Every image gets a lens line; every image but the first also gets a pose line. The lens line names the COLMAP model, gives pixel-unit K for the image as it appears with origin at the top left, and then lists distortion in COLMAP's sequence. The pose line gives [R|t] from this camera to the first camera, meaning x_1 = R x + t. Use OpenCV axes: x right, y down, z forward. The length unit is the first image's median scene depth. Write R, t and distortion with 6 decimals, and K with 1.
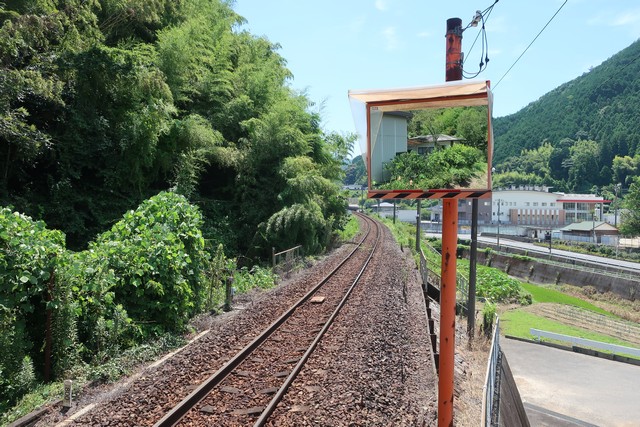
lens RADIAL K [[503.7, 0, 320.8], [0, 503.7, 215.4], [0, 0, 1]] dist [-0.005291, 0.005164]
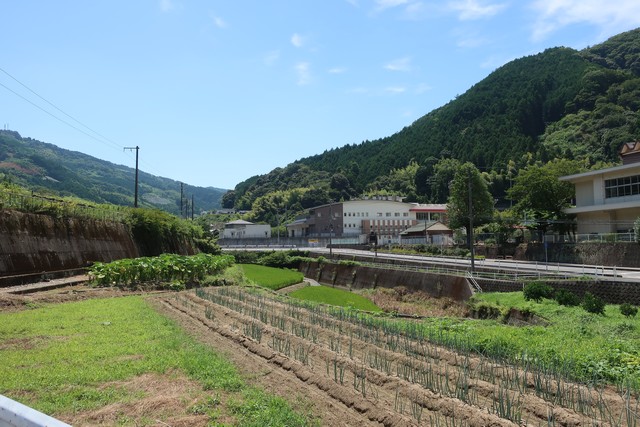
lens RADIAL K [[503.7, 0, 320.8], [0, 503.7, 215.4], [0, 0, 1]] dist [-0.005291, 0.005164]
pose [[0.980409, -0.020570, 0.195893, 0.117724], [0.033329, 0.997516, -0.062060, 0.034213], [-0.194130, 0.067373, 0.978659, 0.099119]]
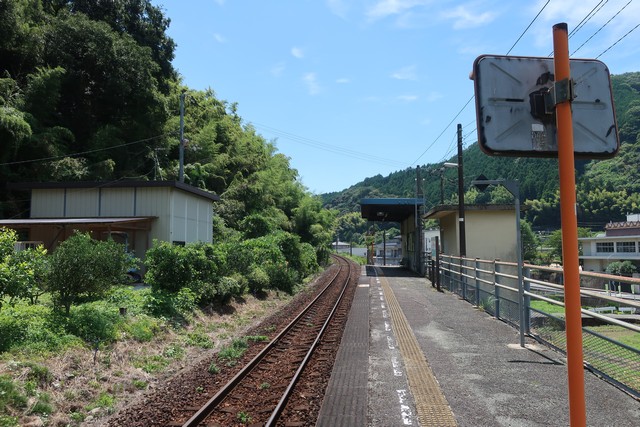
lens RADIAL K [[503.7, 0, 320.8], [0, 503.7, 215.4], [0, 0, 1]] dist [-0.005291, 0.005164]
pose [[0.994487, -0.013030, 0.104046, -0.043574], [0.021112, 0.996810, -0.076962, 0.003057], [-0.102712, 0.078734, 0.991590, -0.211134]]
